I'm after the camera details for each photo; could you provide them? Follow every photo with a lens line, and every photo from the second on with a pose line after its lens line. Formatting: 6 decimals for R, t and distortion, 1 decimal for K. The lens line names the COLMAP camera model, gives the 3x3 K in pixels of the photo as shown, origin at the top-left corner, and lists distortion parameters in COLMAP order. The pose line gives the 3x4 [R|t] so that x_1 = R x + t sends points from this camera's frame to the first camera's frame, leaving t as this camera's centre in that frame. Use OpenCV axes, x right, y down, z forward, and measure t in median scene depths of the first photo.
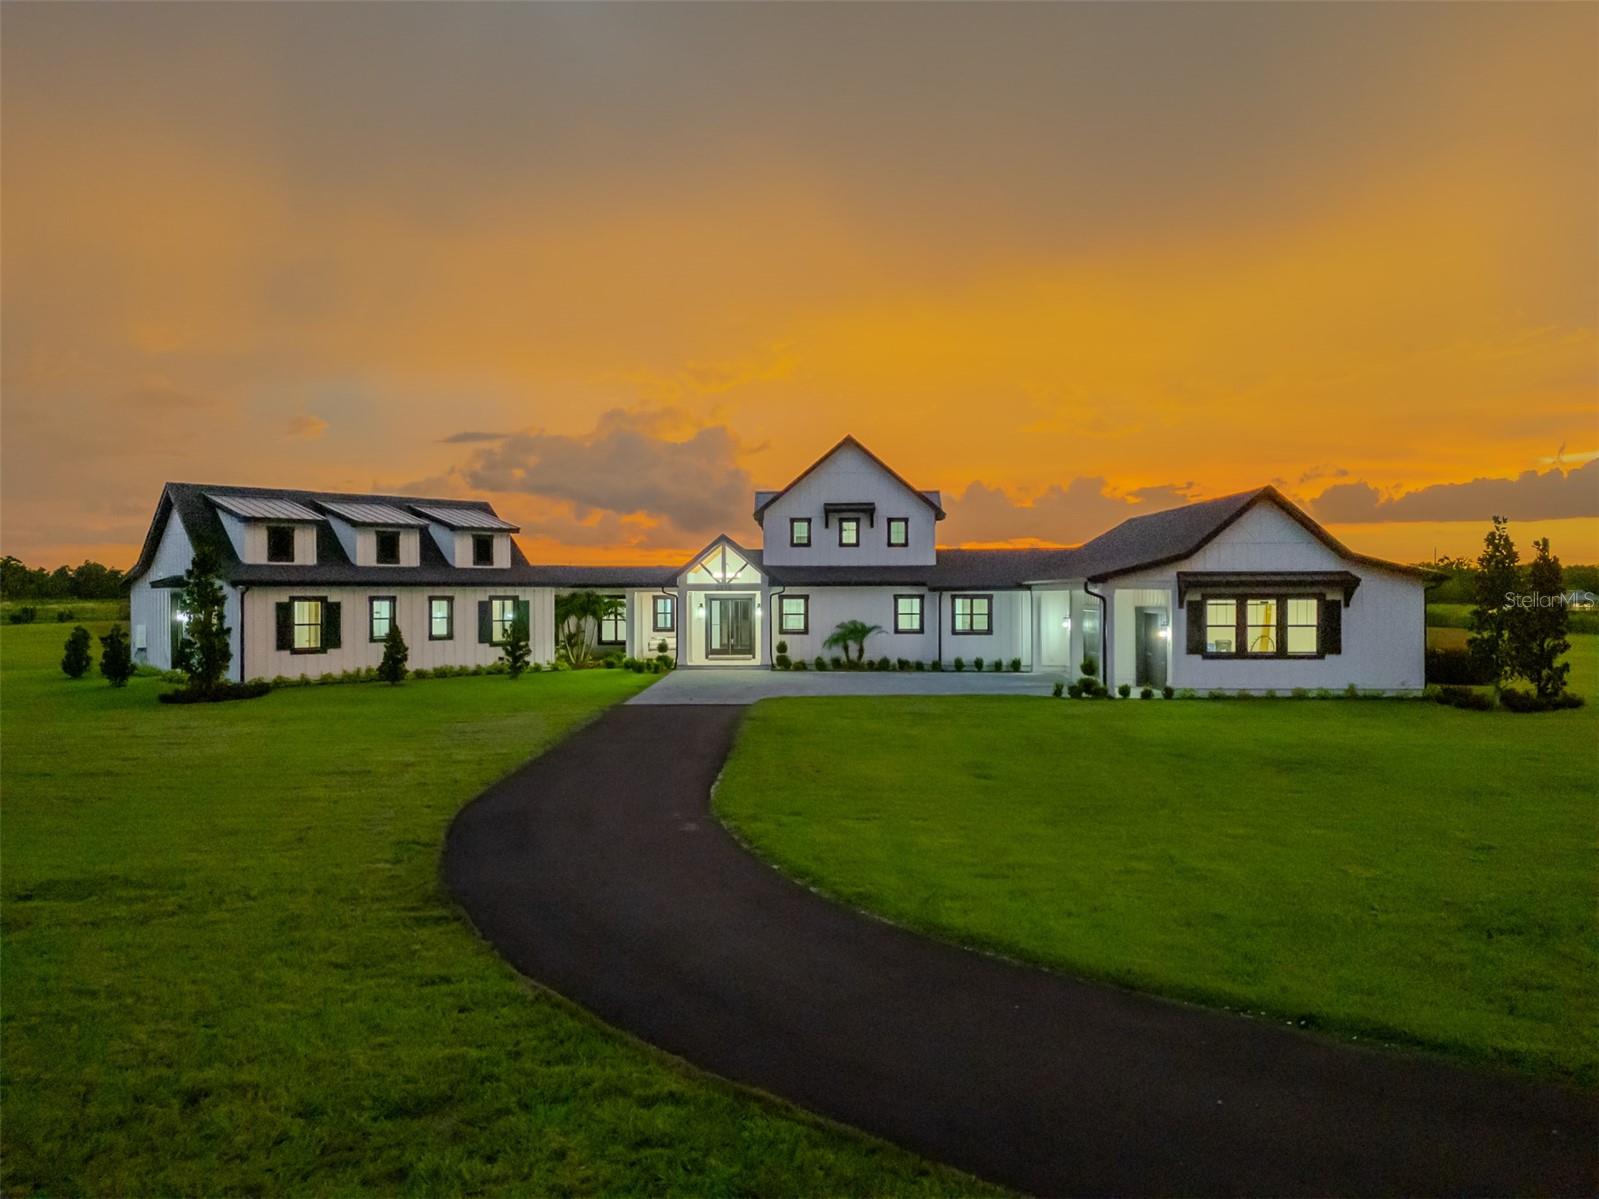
lens RADIAL K [[1170.4, 0, 798.0], [0, 1170.4, 606.2], [0, 0, 1]] dist [0.065004, -0.056712]
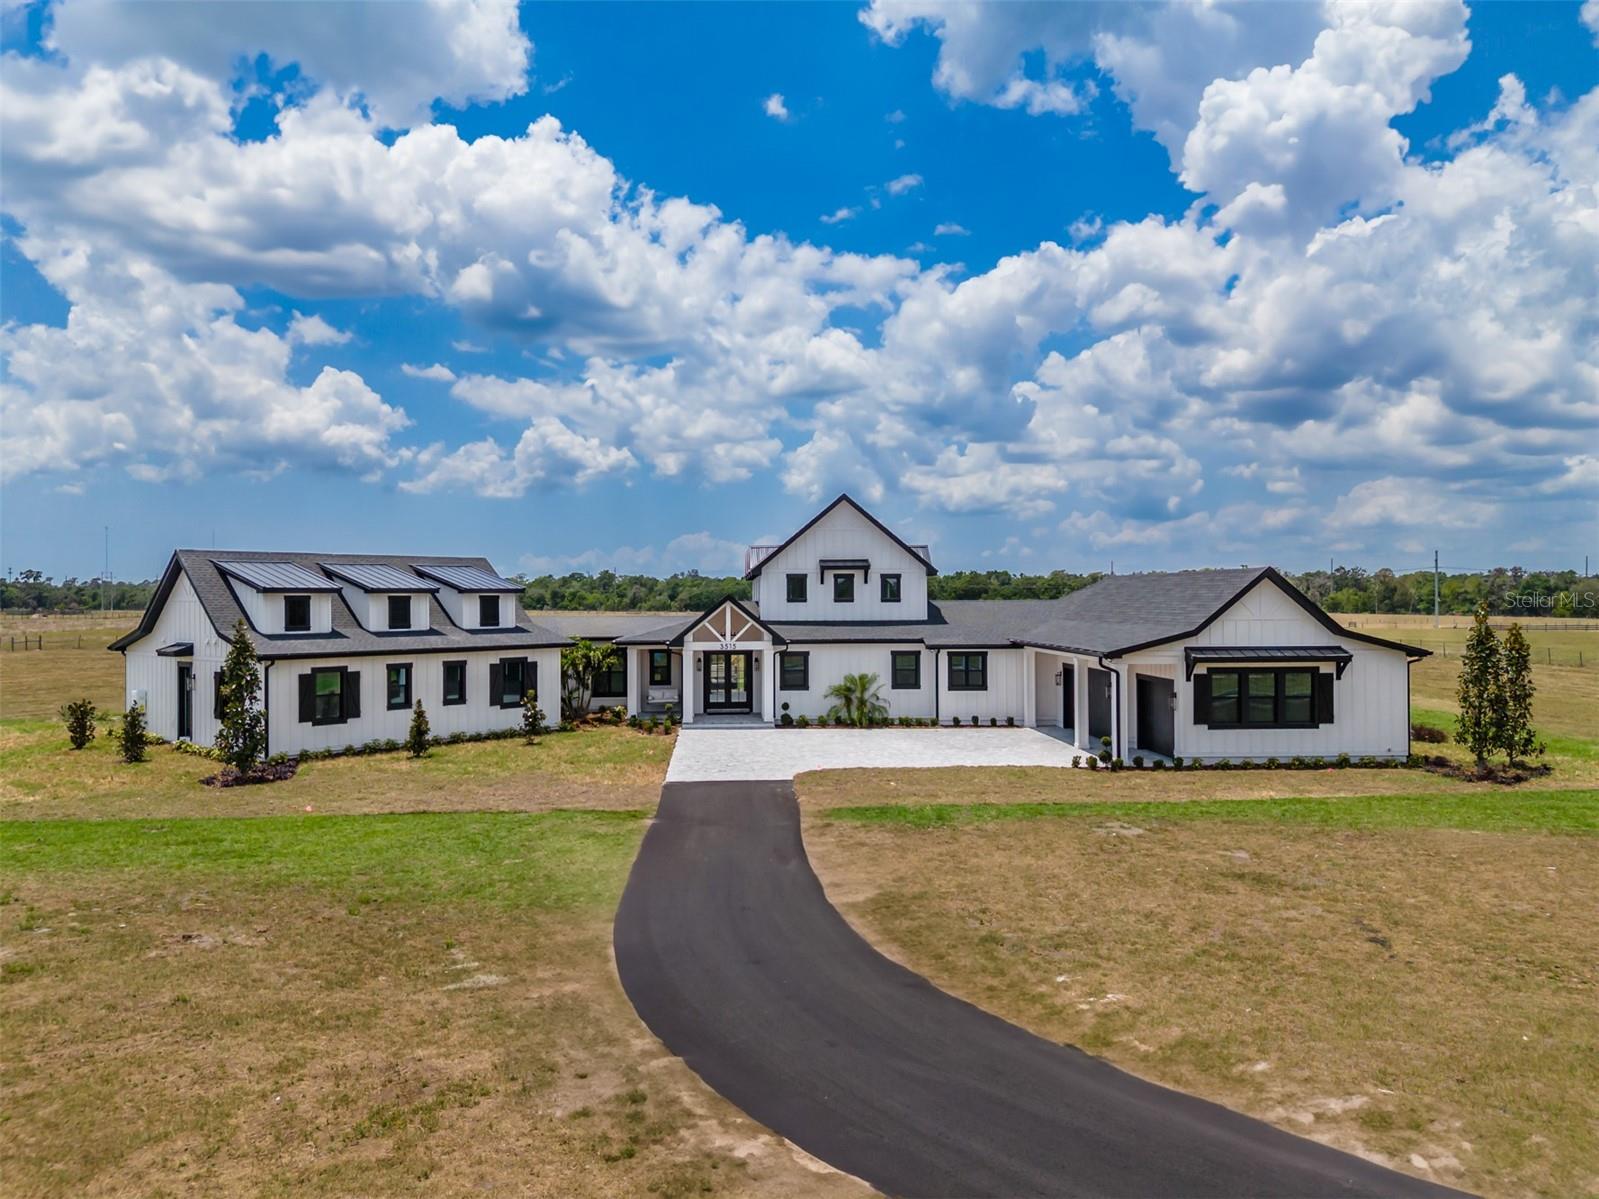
lens RADIAL K [[1170.4, 0, 798.3], [0, 1170.4, 605.1], [0, 0, 1]] dist [0.065004, -0.056712]
pose [[0.997110, -0.002833, 0.075915, -0.087024], [0.003087, 0.999990, -0.003238, -0.052665], [-0.075905, 0.003463, 0.997109, -0.027567]]
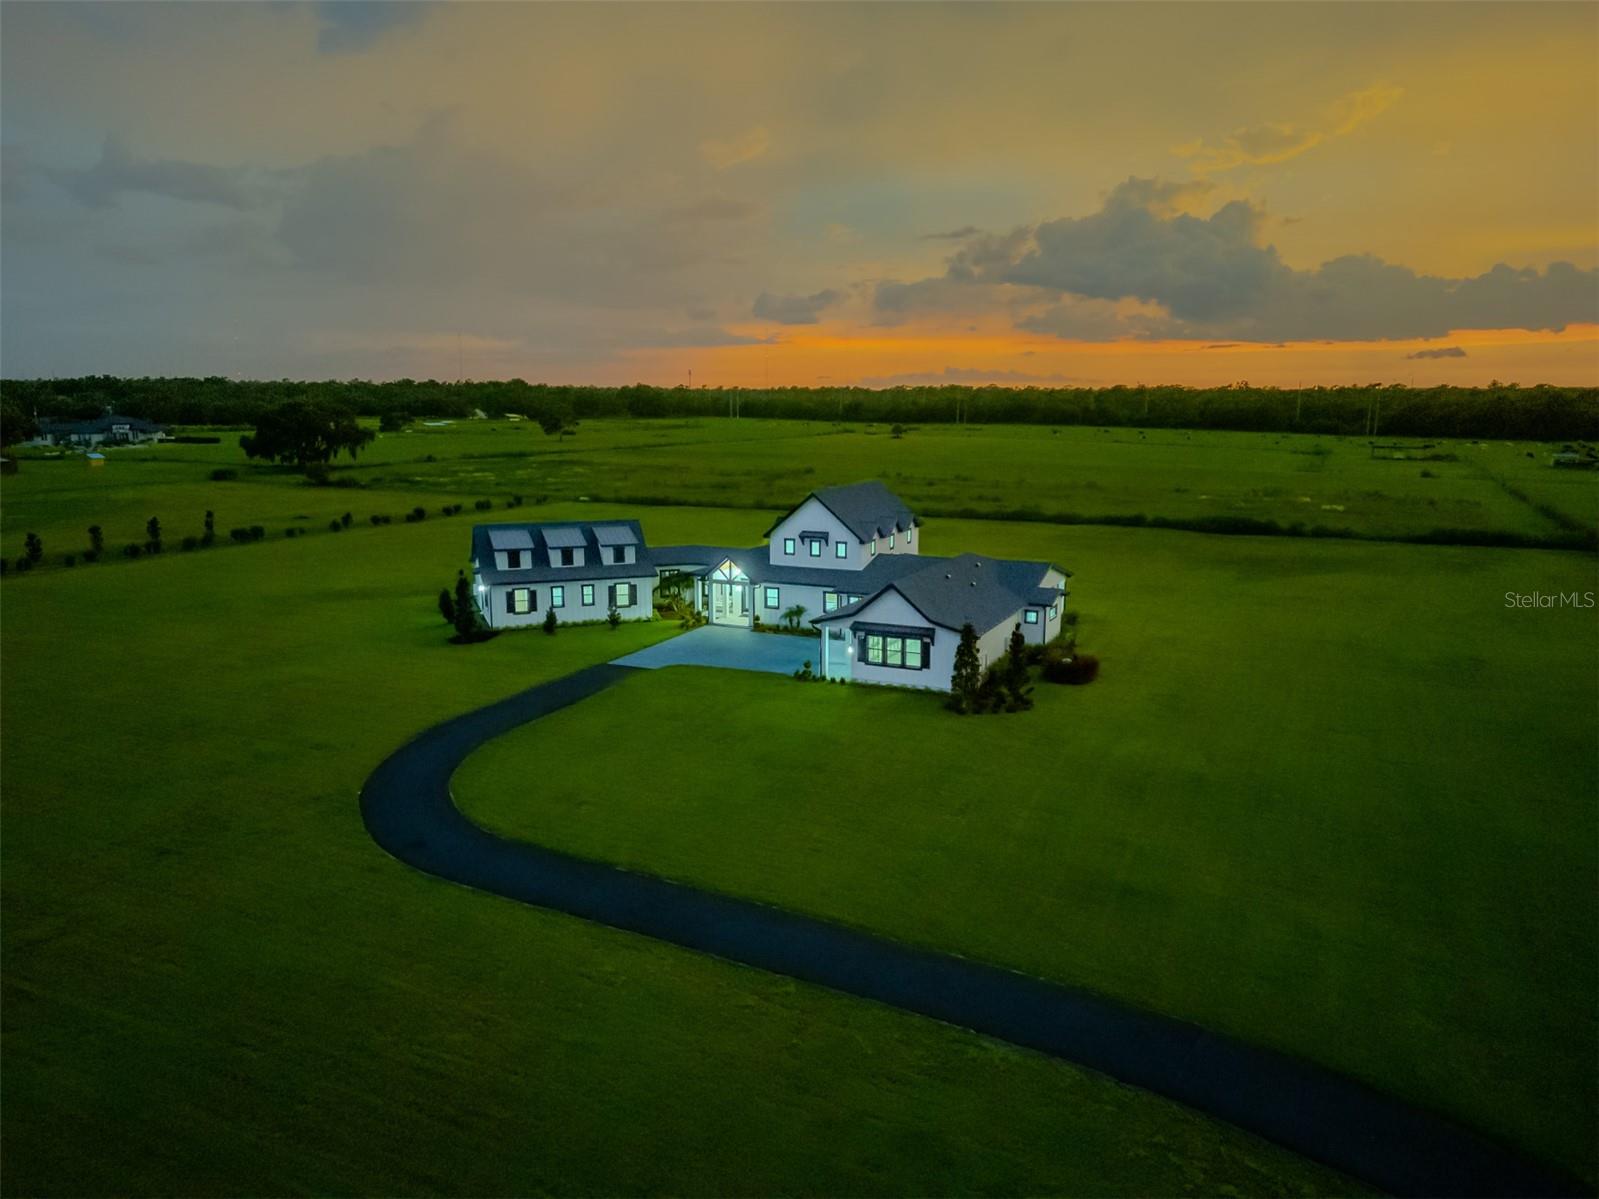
lens RADIAL K [[1170.4, 0, 799.3], [0, 1170.4, 600.6], [0, 0, 1]] dist [0.065004, -0.056712]
pose [[0.910299, 0.073865, -0.407308, 0.850872], [-0.005054, 0.985861, 0.167489, -0.321609], [0.413921, -0.150406, 0.897802, -0.658108]]
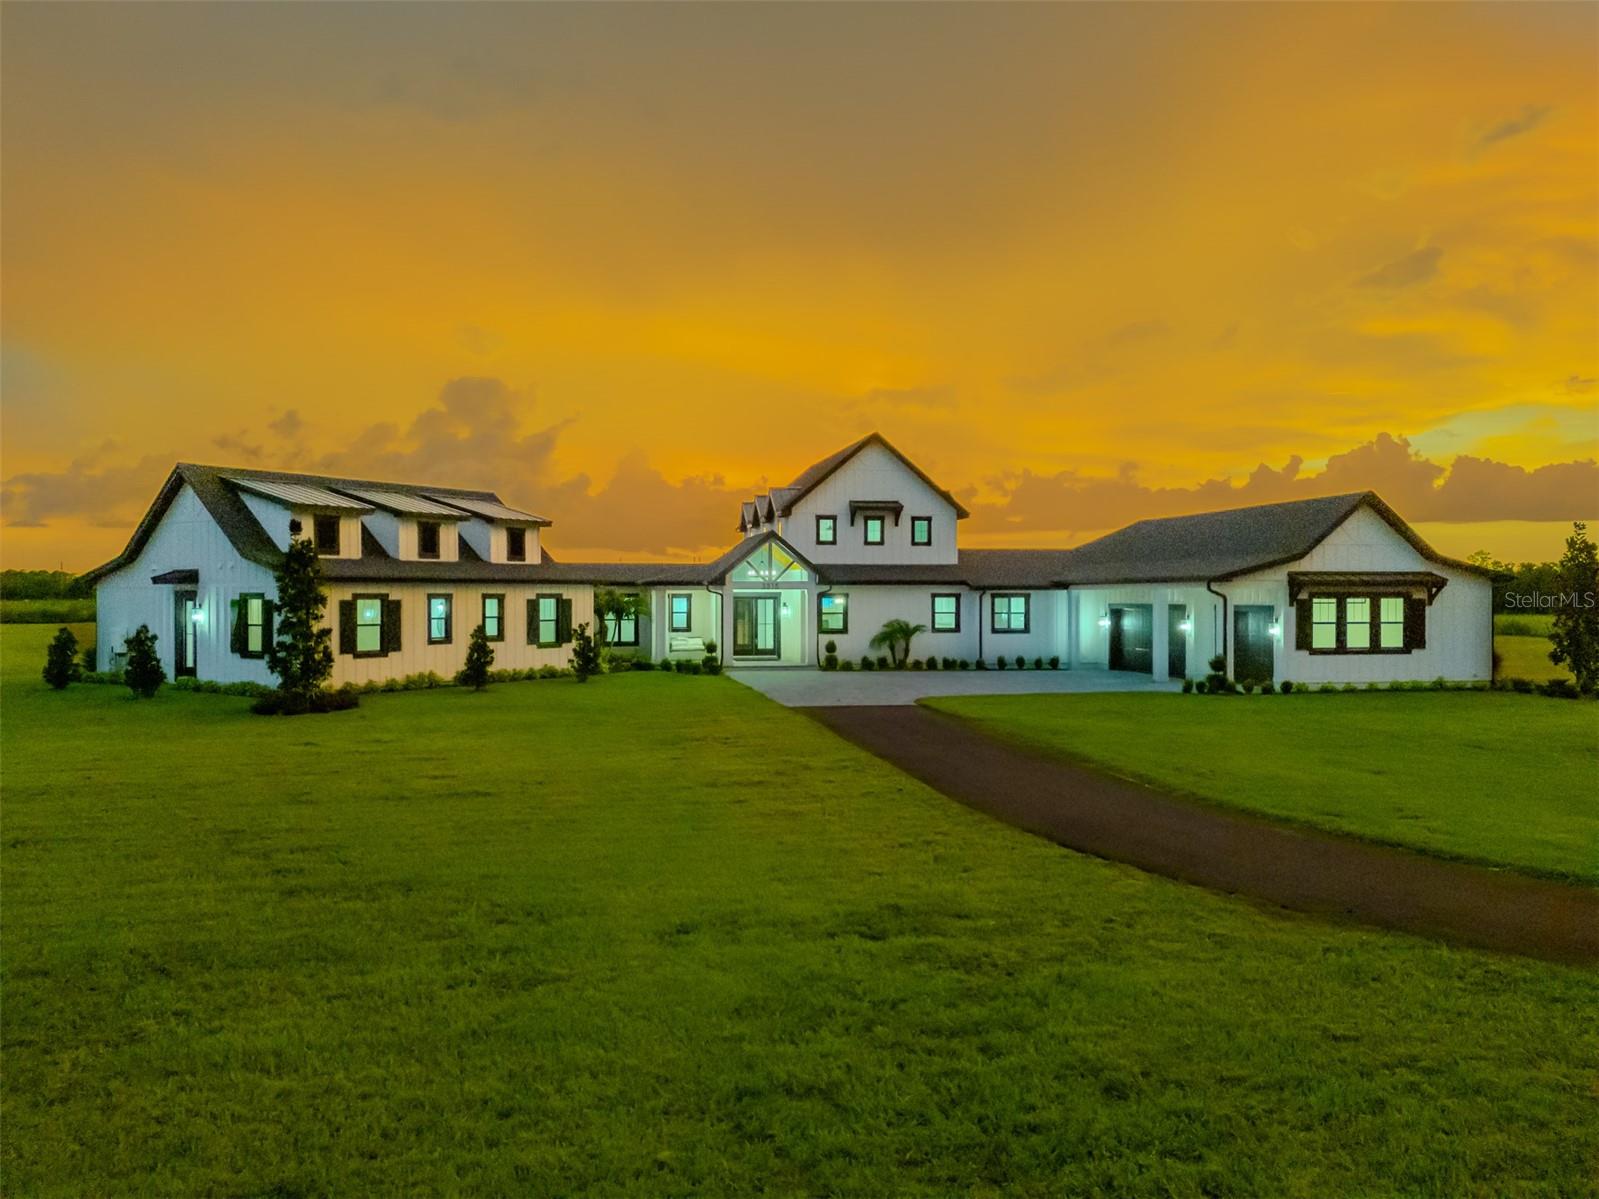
lens RADIAL K [[1170.4, 0, 798.1], [0, 1170.4, 598.7], [0, 0, 1]] dist [0.065004, -0.056712]
pose [[0.978630, 0.001126, 0.205626, -0.260837], [0.000387, 0.999973, -0.007318, 0.001942], [-0.205629, 0.007241, 0.978603, 0.052008]]
